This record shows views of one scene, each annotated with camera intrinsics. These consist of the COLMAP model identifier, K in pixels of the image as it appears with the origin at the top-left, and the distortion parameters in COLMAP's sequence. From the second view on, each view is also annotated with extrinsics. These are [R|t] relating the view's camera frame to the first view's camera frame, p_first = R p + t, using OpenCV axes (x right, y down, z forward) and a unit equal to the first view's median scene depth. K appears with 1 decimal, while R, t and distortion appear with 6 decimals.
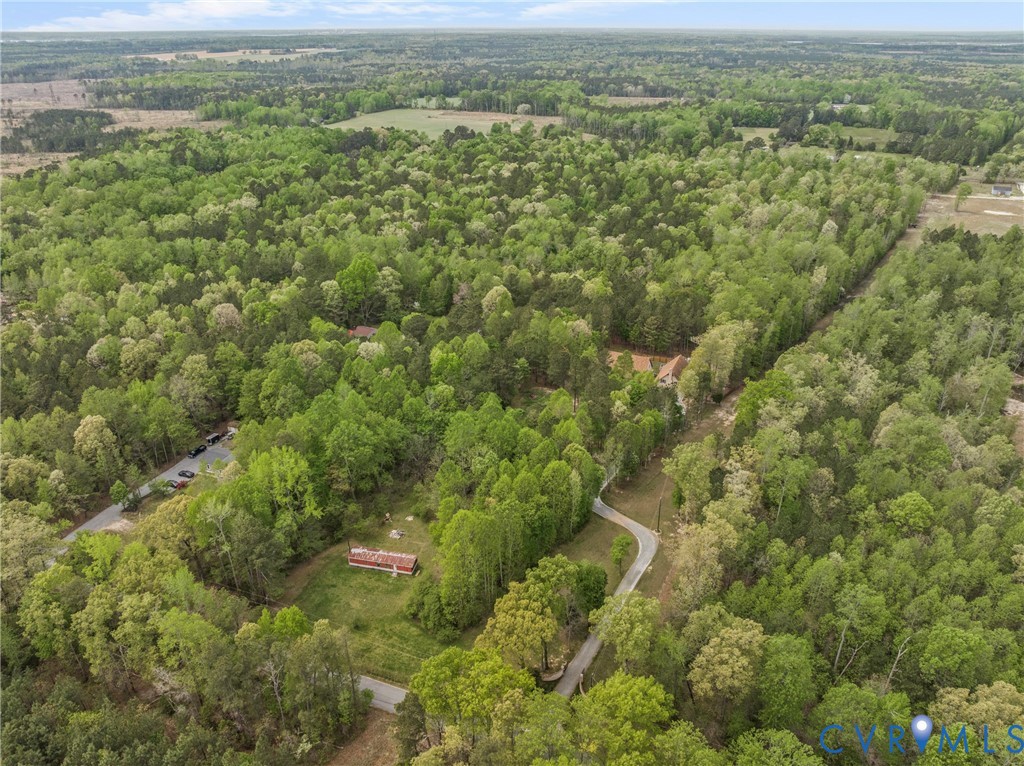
lens RADIAL K [[736.1, 0, 521.8], [0, 736.1, 383.7], [0, 0, 1]] dist [-0.065398, 0.033028]
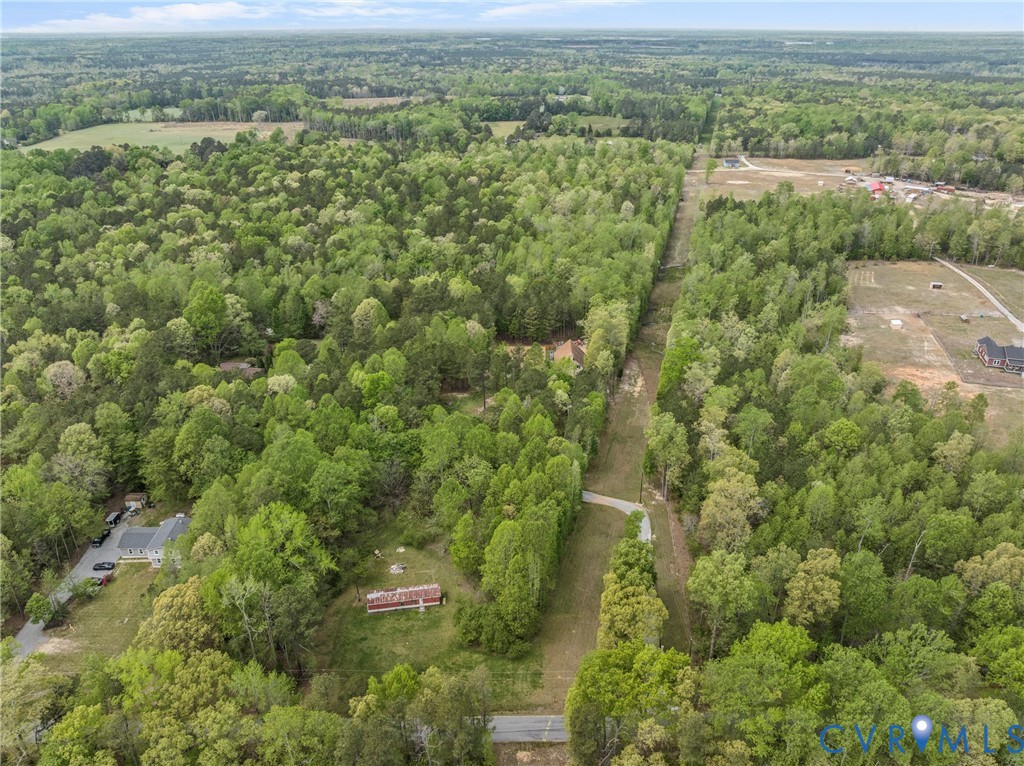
lens RADIAL K [[736.1, 0, 521.8], [0, 736.1, 383.7], [0, 0, 1]] dist [-0.065398, 0.033028]
pose [[0.922105, -0.169922, 0.347632, -0.115928], [0.169929, 0.984978, 0.030713, -0.011045], [-0.347628, 0.030753, 0.937128, 0.022611]]
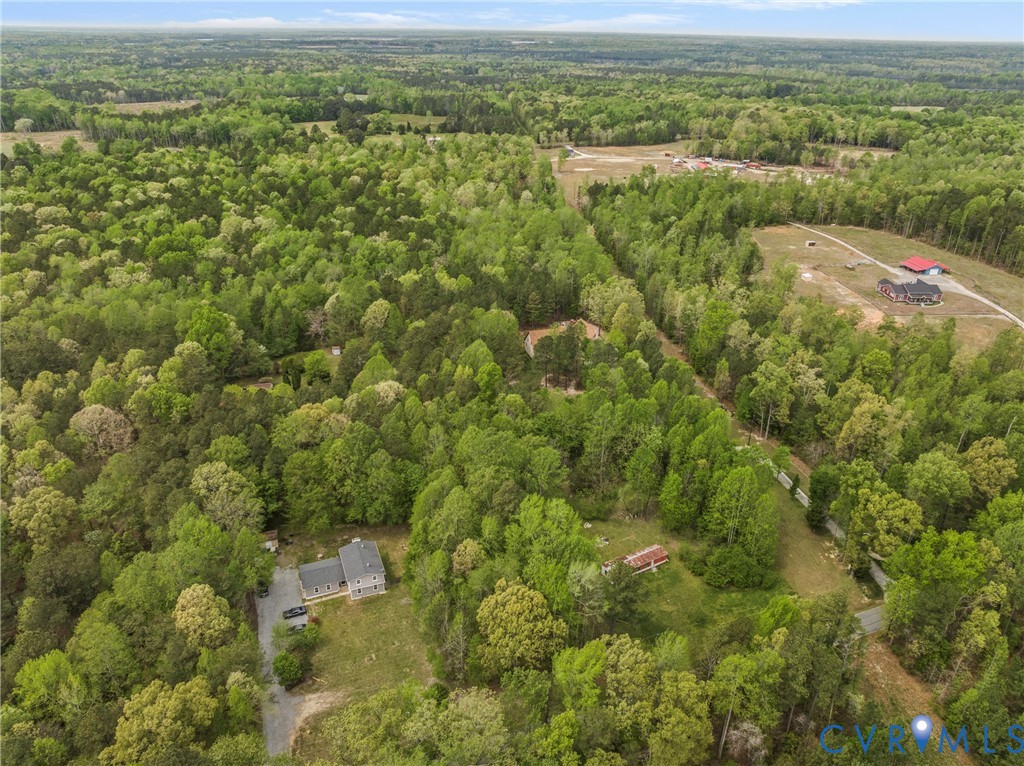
lens RADIAL K [[736.1, 0, 521.8], [0, 736.1, 383.7], [0, 0, 1]] dist [-0.065398, 0.033028]
pose [[0.723833, -0.290310, 0.625928, -0.294708], [0.288885, 0.951346, 0.107170, -0.046769], [-0.626587, 0.103248, 0.772482, 0.113016]]
